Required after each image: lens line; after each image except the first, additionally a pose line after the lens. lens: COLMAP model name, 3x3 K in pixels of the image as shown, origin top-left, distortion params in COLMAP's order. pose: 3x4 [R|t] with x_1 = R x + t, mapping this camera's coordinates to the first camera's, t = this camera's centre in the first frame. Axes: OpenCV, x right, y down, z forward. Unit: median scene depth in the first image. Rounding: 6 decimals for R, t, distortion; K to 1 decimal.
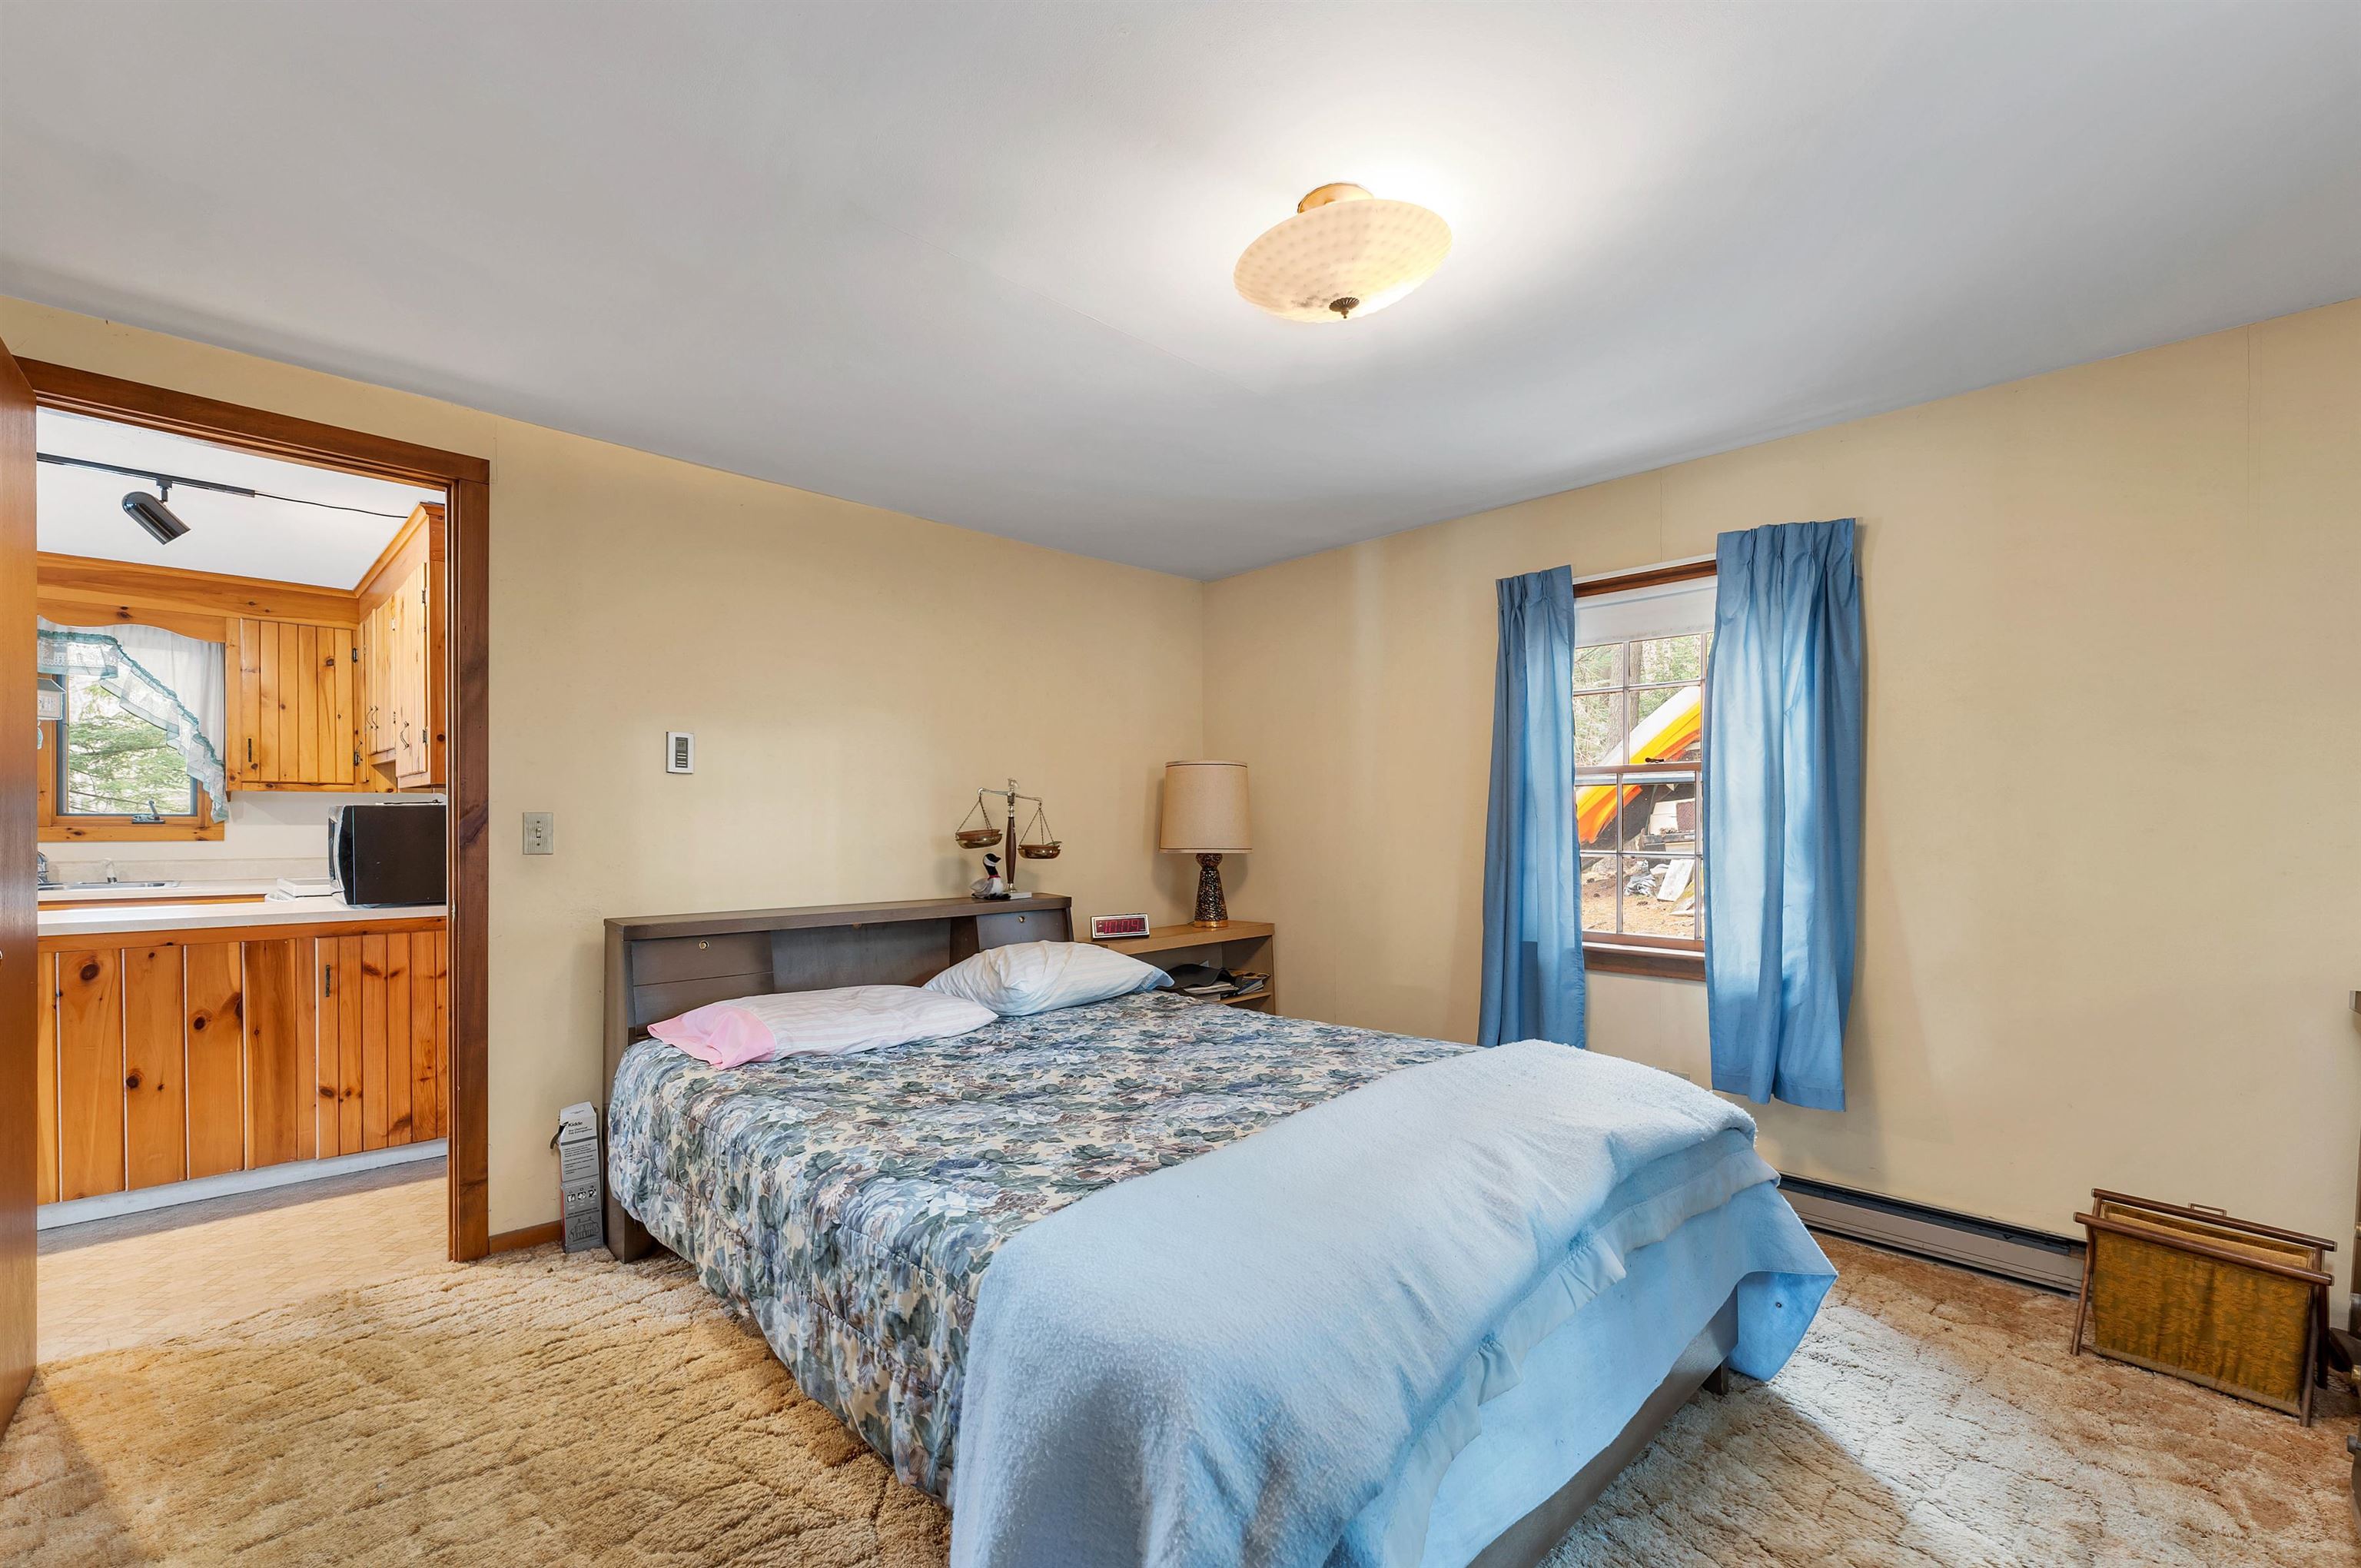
lens RADIAL K [[994.1, 0, 1170.5], [0, 994.1, 833.6], [0, 0, 1]] dist [-0.000456, -0.000055]
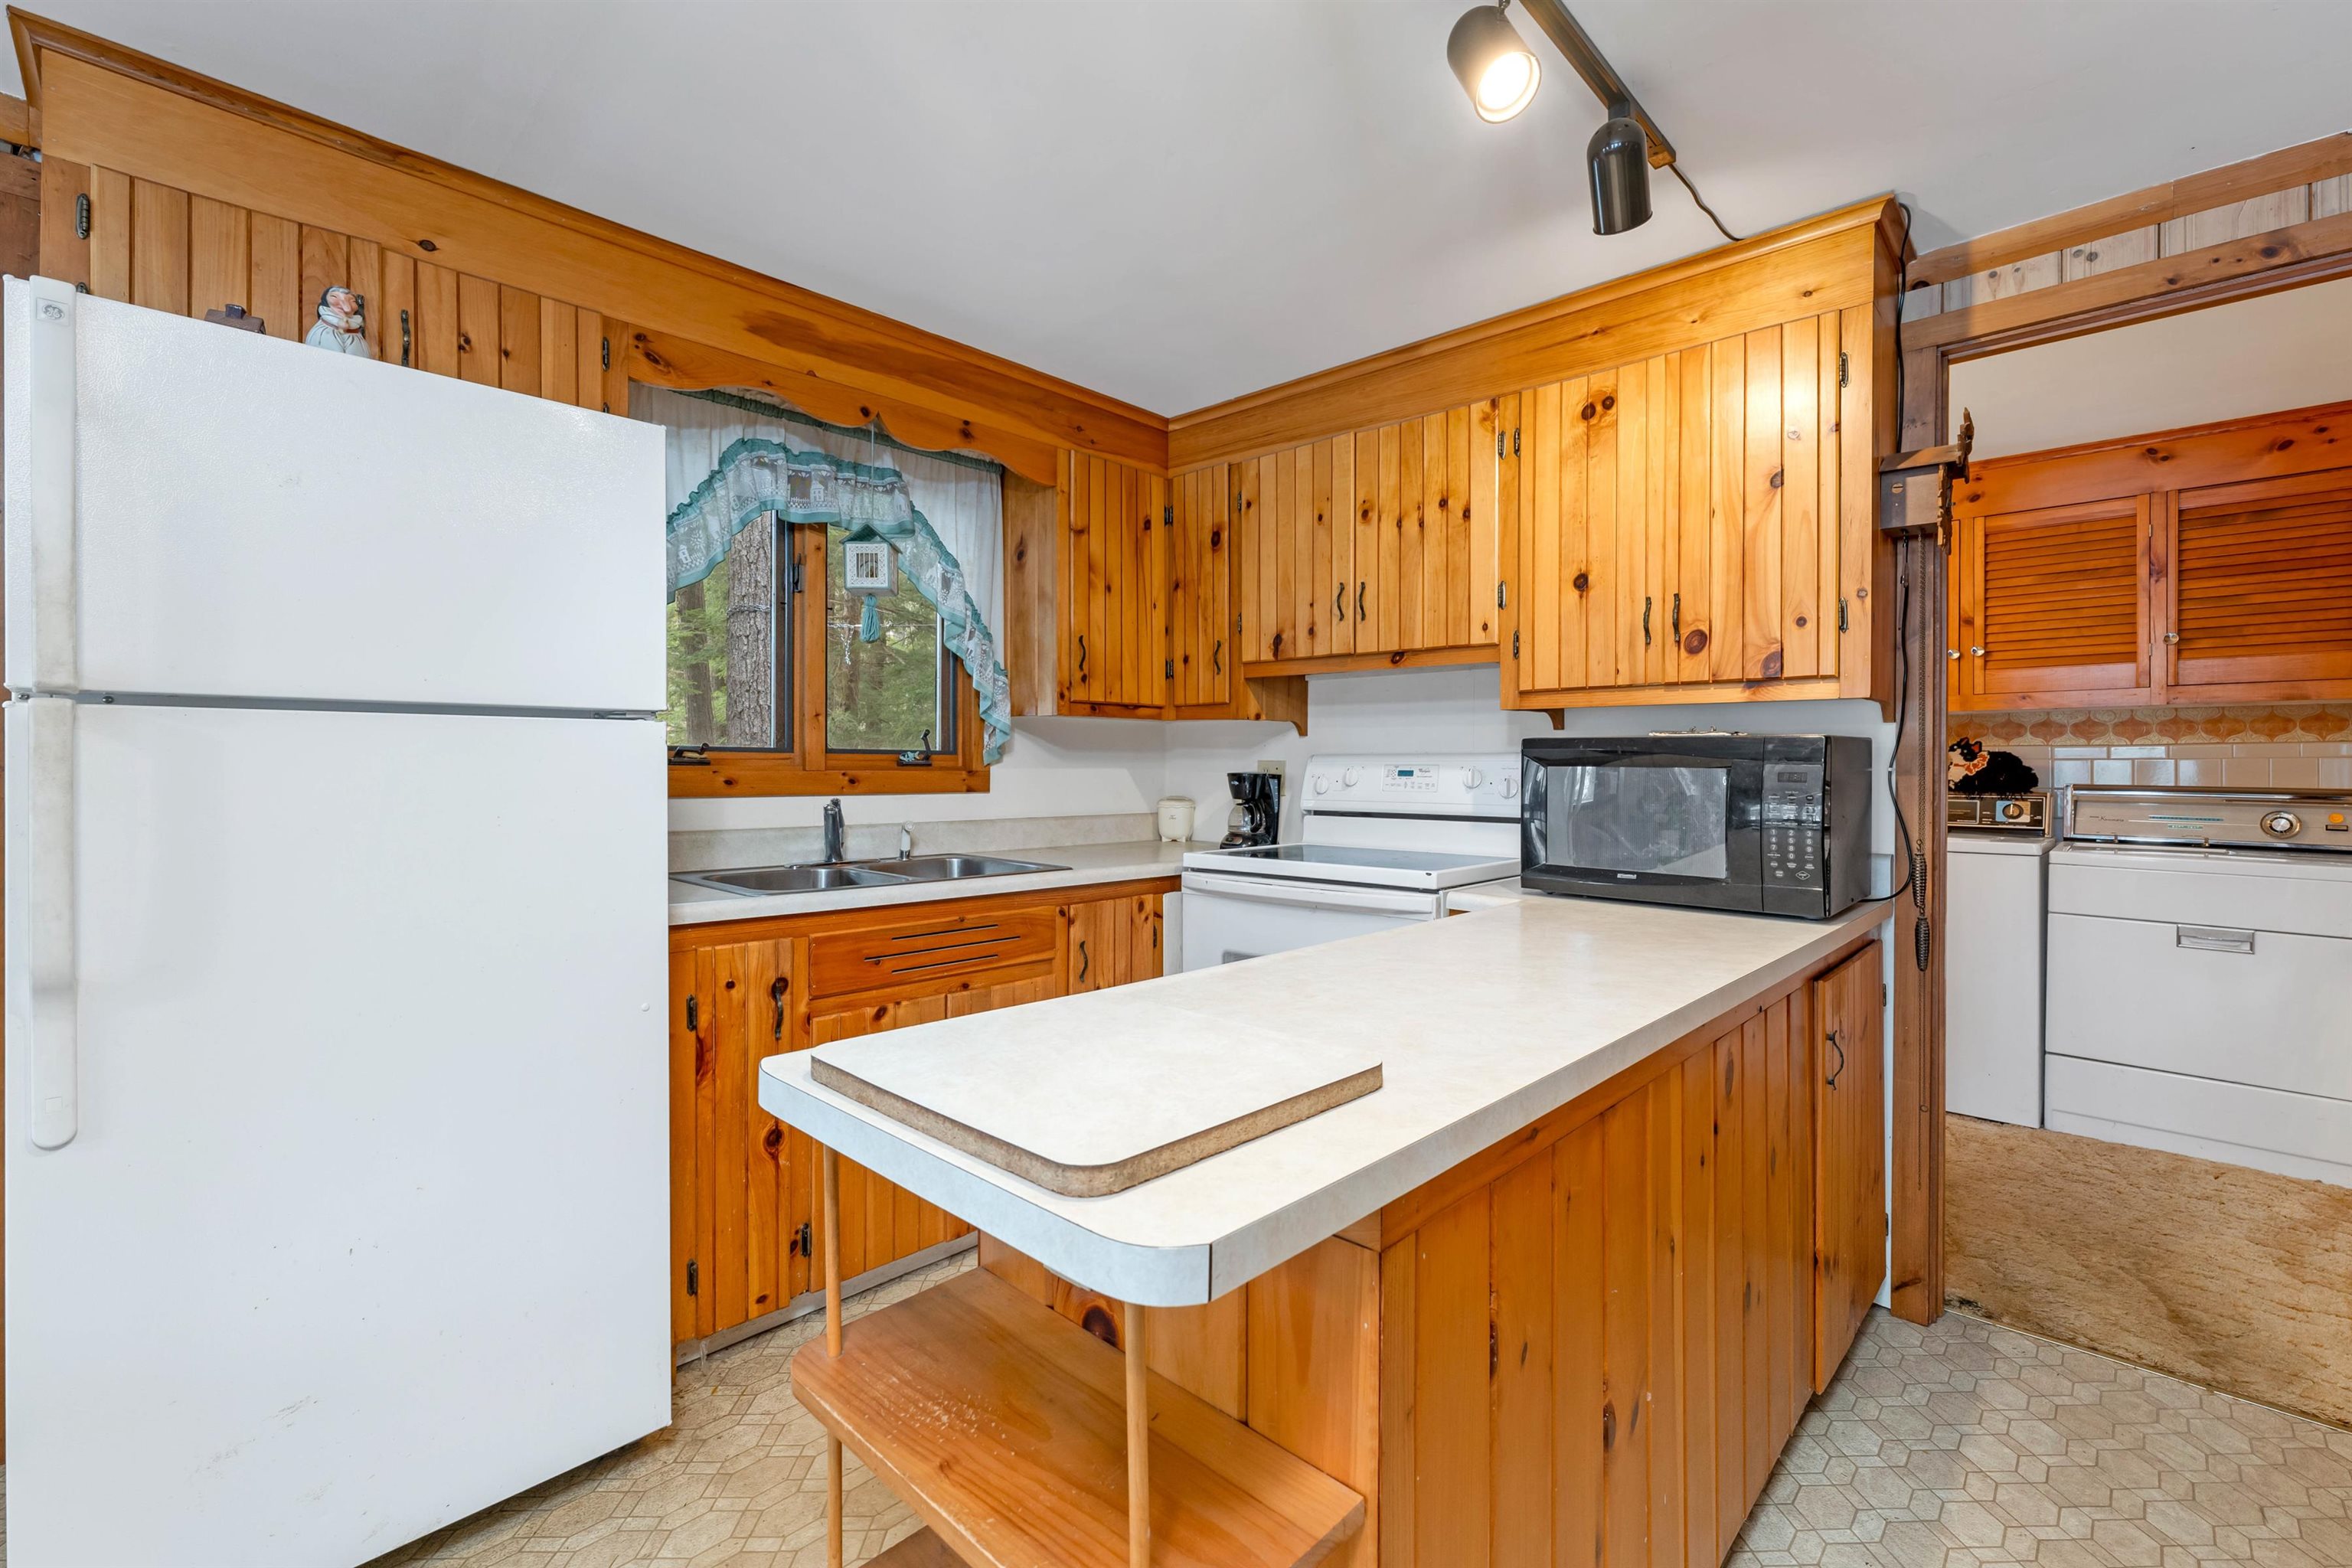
lens RADIAL K [[1009.5, 0, 1173.3], [0, 1009.5, 771.7], [0, 0, 1]] dist [0.000777, -0.000007]
pose [[0.999925, 0.001848, 0.012138, -1.287058], [-0.001802, 0.999991, -0.003837, -0.005574], [-0.012145, 0.003815, 0.999919, 0.496602]]
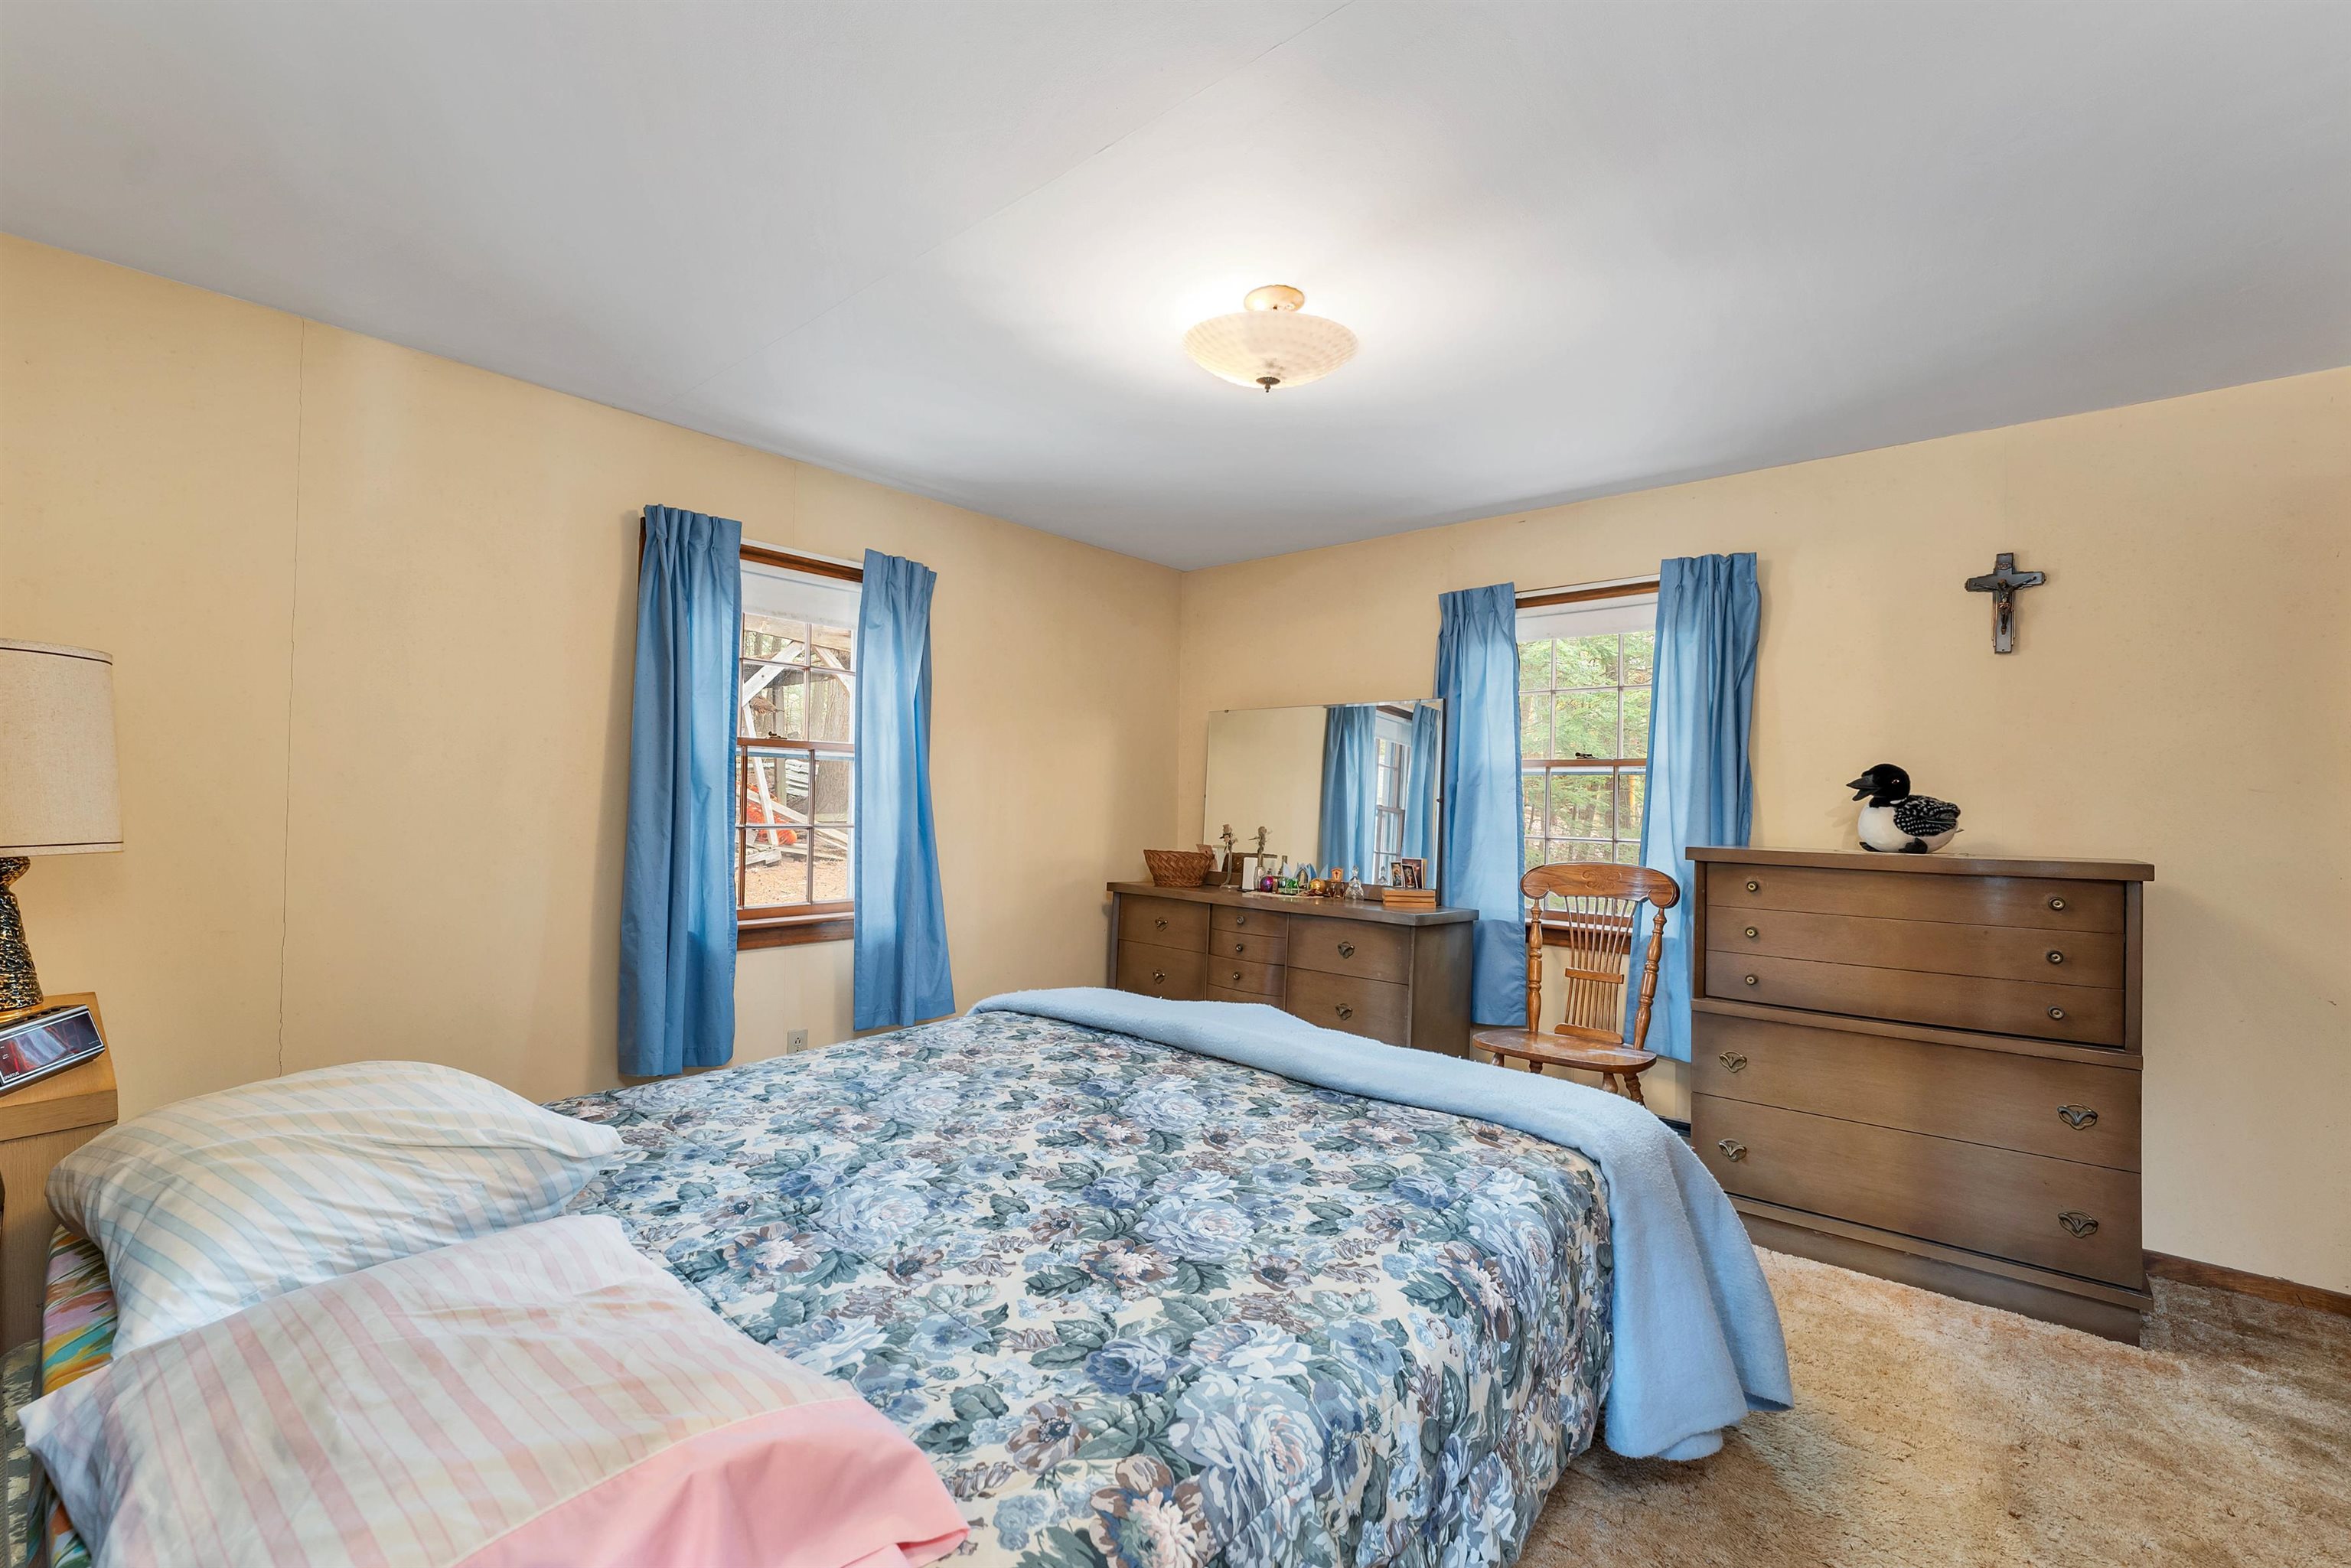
lens RADIAL K [[975.1, 0, 1175.5], [0, 975.1, 784.0], [0, 0, 1]] dist [-0.000051, 0.000051]
pose [[-0.081700, 0.014331, 0.996554, -0.621999], [-0.005443, 0.999875, -0.014825, -0.012083], [-0.996642, -0.006636, -0.081612, 0.747770]]
